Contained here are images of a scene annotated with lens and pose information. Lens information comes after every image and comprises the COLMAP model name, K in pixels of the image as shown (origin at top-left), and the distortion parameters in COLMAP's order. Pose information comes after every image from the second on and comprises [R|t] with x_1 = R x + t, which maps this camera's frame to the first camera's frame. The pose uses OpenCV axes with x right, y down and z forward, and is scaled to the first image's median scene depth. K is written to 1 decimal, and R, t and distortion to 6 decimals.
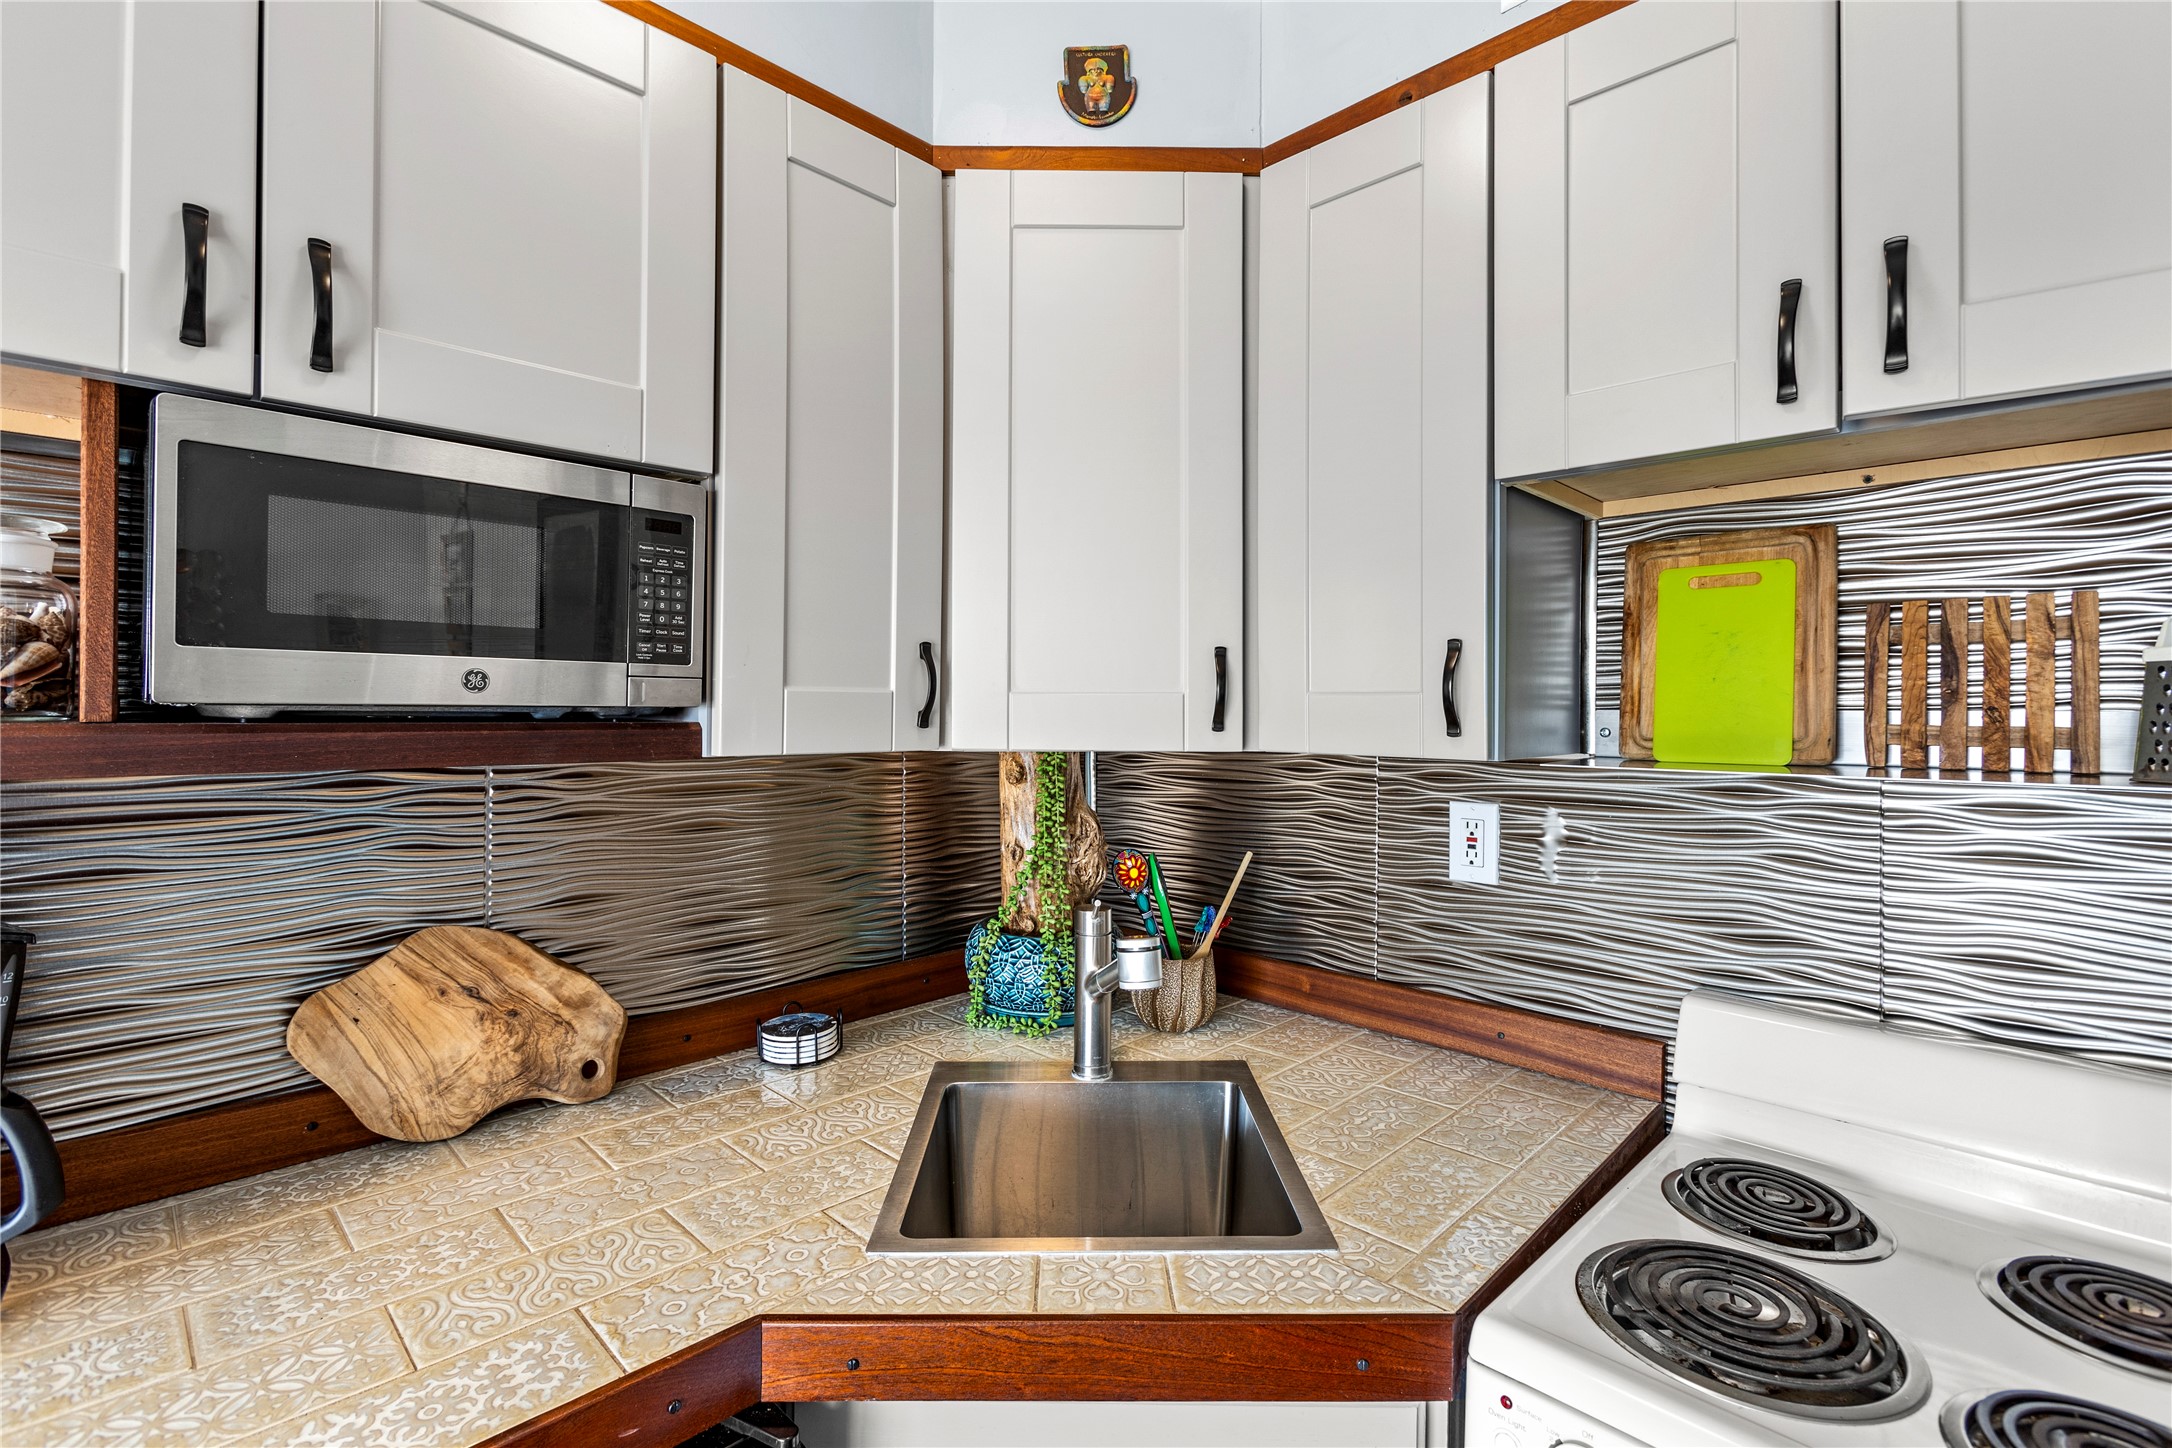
lens RADIAL K [[991.4, 0, 1097.7], [0, 991.4, 696.4], [0, 0, 1]] dist [-0.013341, 0.008848]
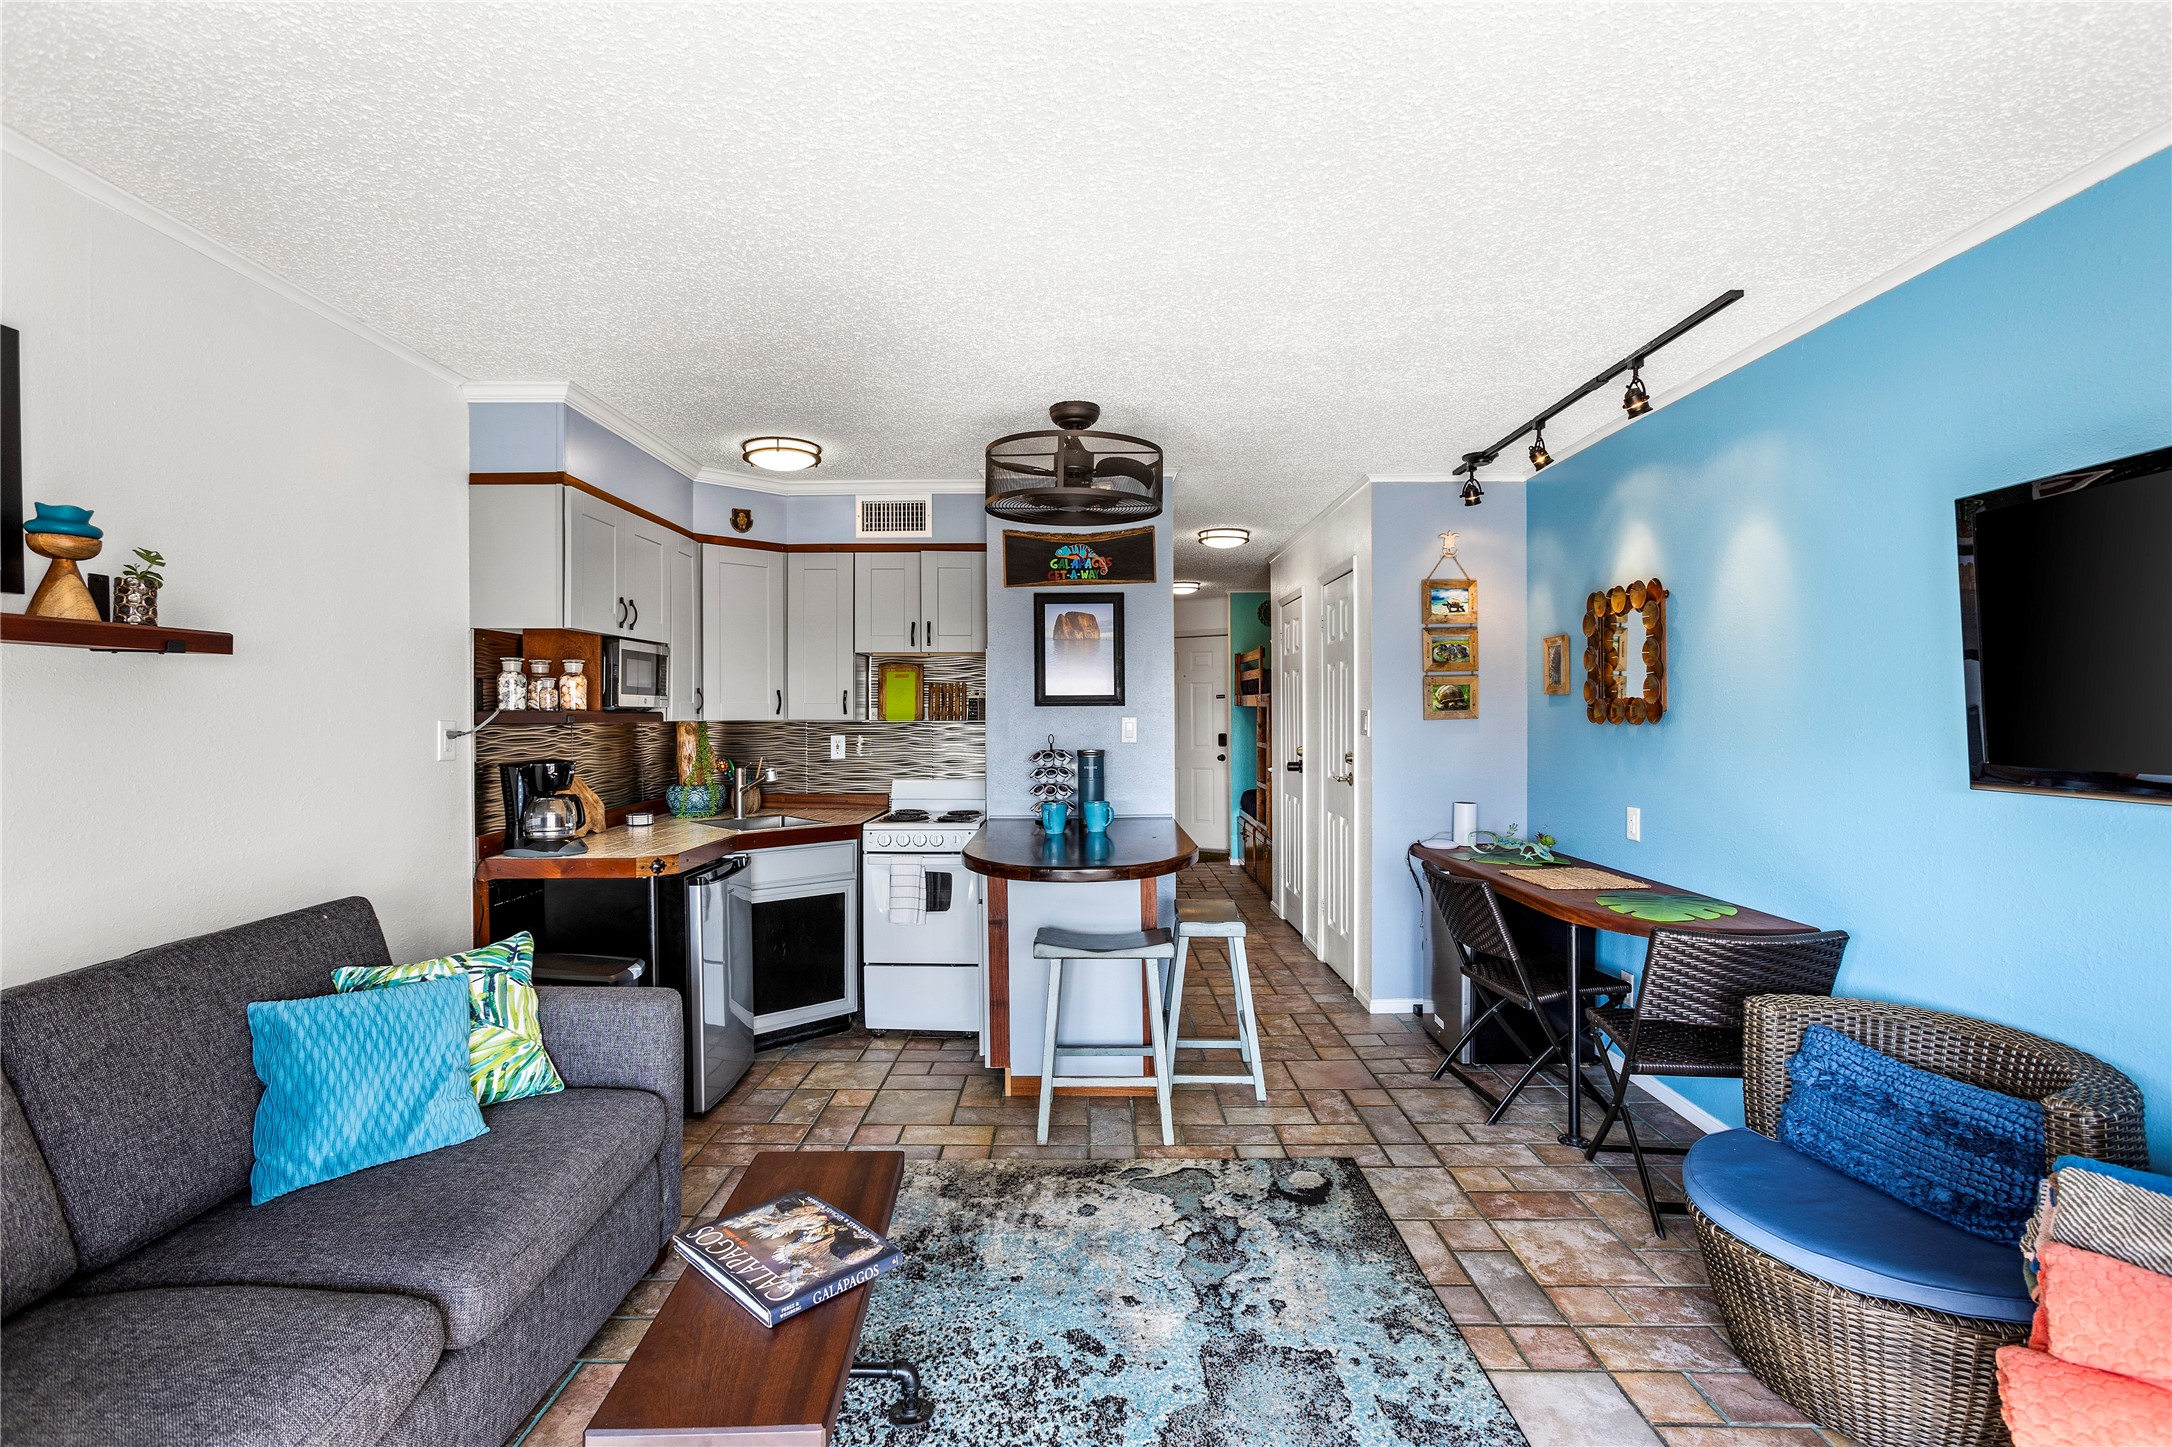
lens RADIAL K [[991.4, 0, 1080.1], [0, 991.4, 716.5], [0, 0, 1]] dist [-0.013341, 0.008848]
pose [[0.718846, -0.010082, 0.695096, -1.690495], [-0.001136, 0.999876, 0.015678, -0.014218], [-0.695168, -0.012060, 0.718746, -2.465718]]
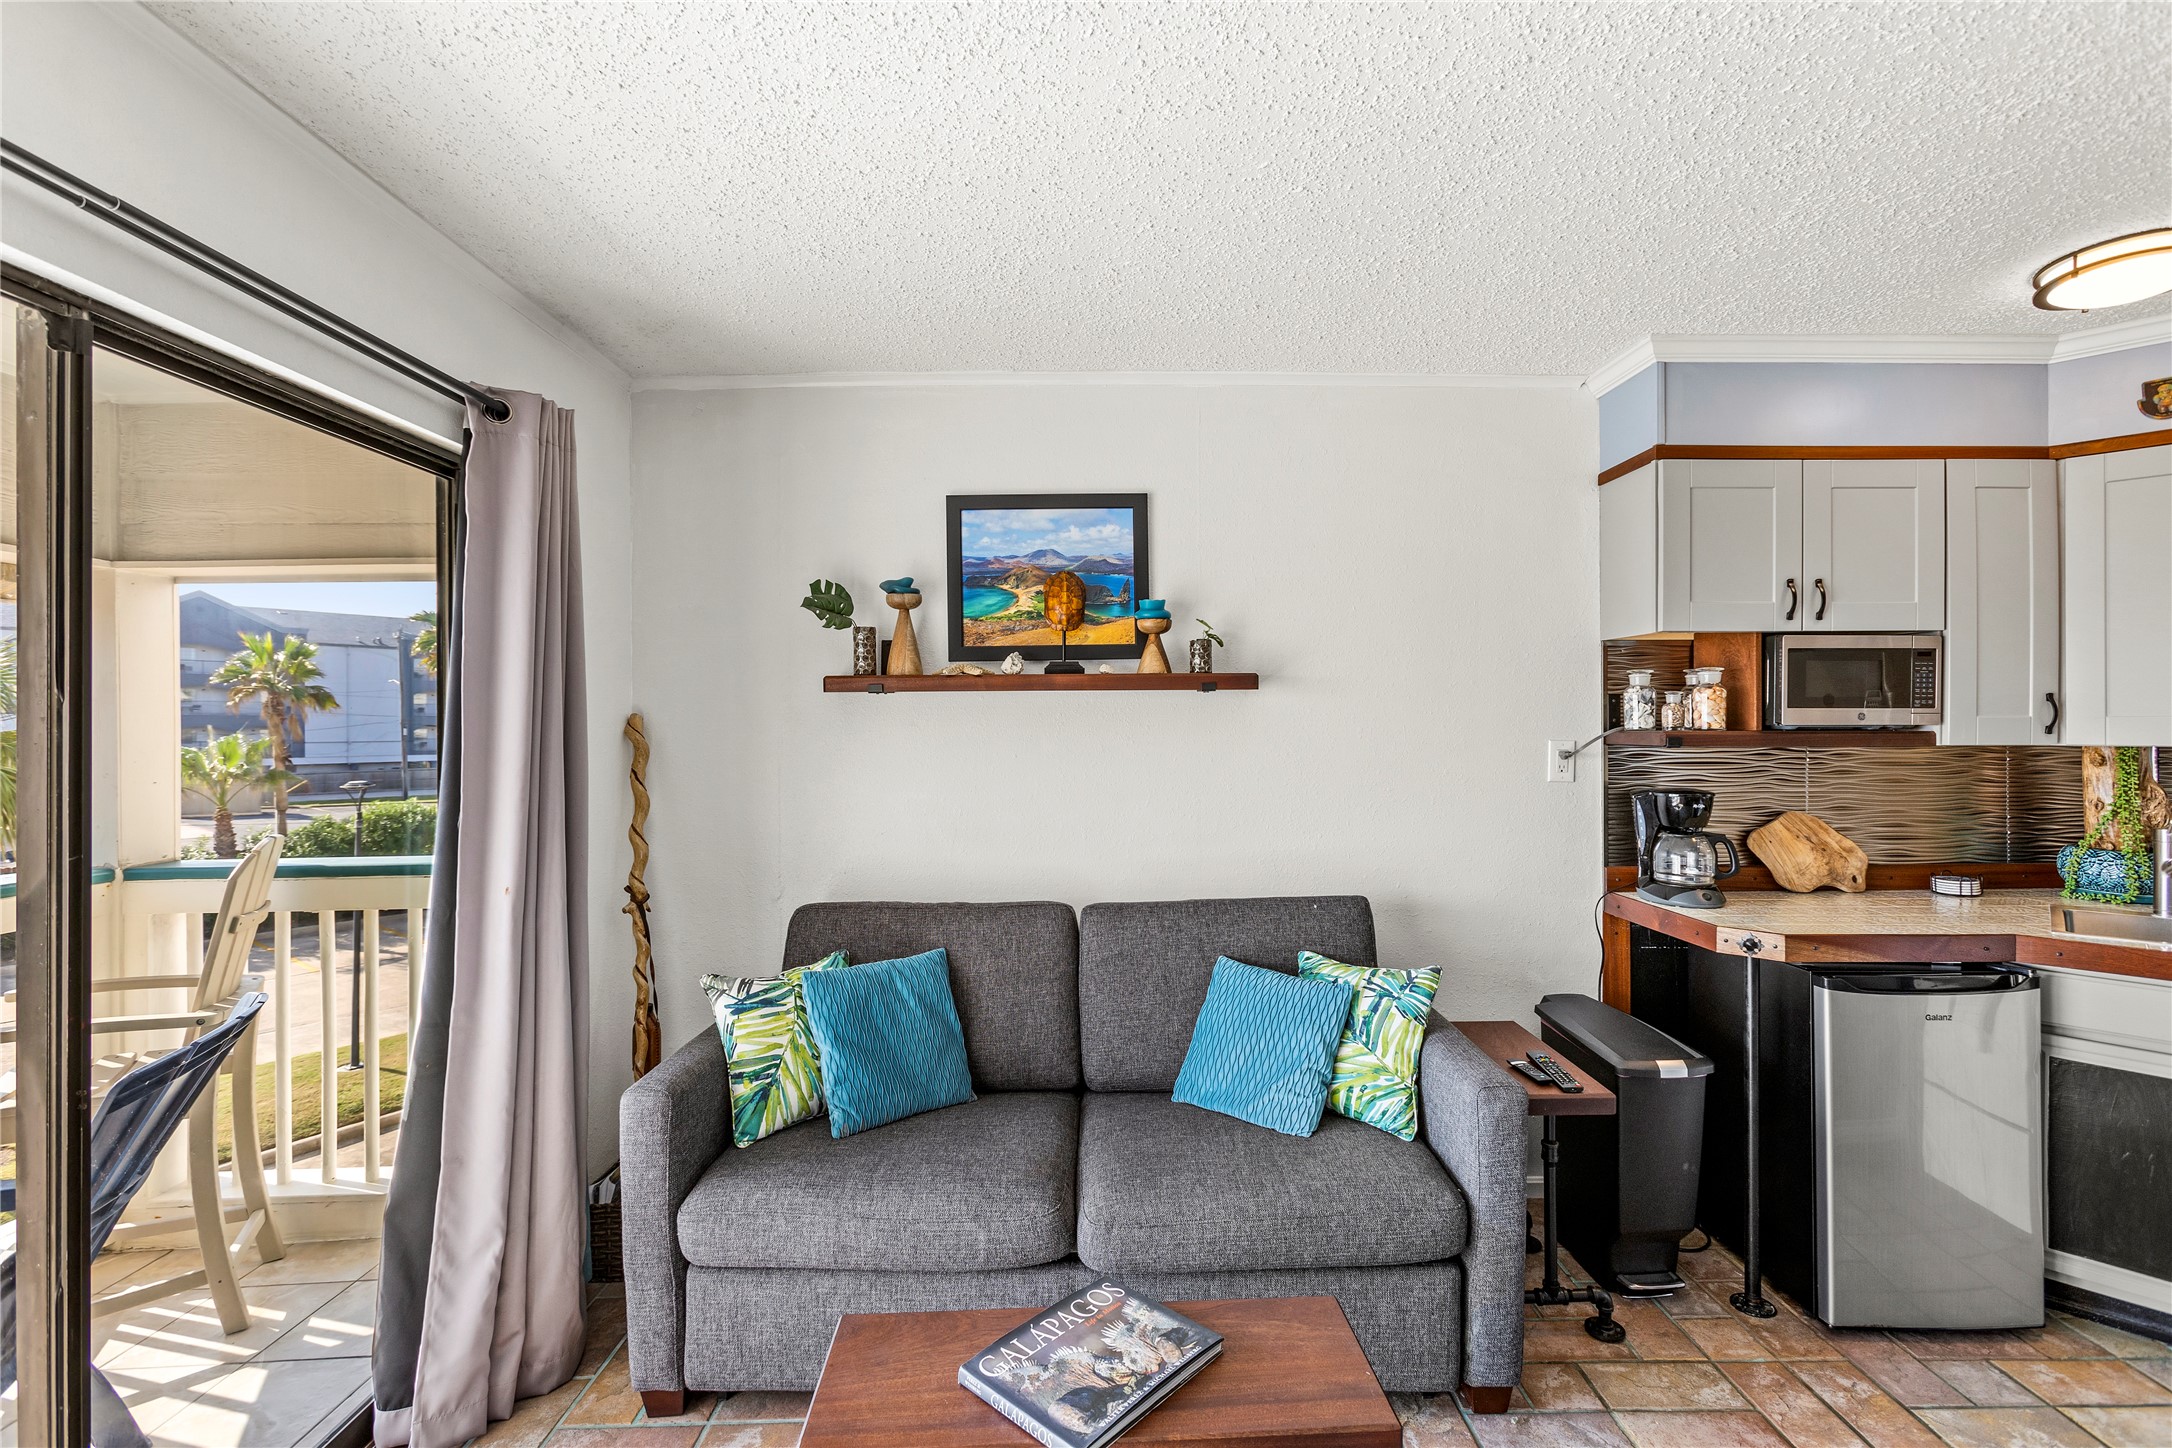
lens RADIAL K [[991.4, 0, 1097.5], [0, 991.4, 720.7], [0, 0, 1]] dist [-0.013341, 0.008848]
pose [[0.707312, -0.008077, -0.706856, -0.132394], [0.015159, 0.999878, 0.003744, -0.037300], [0.706739, -0.013364, 0.707348, -2.033788]]
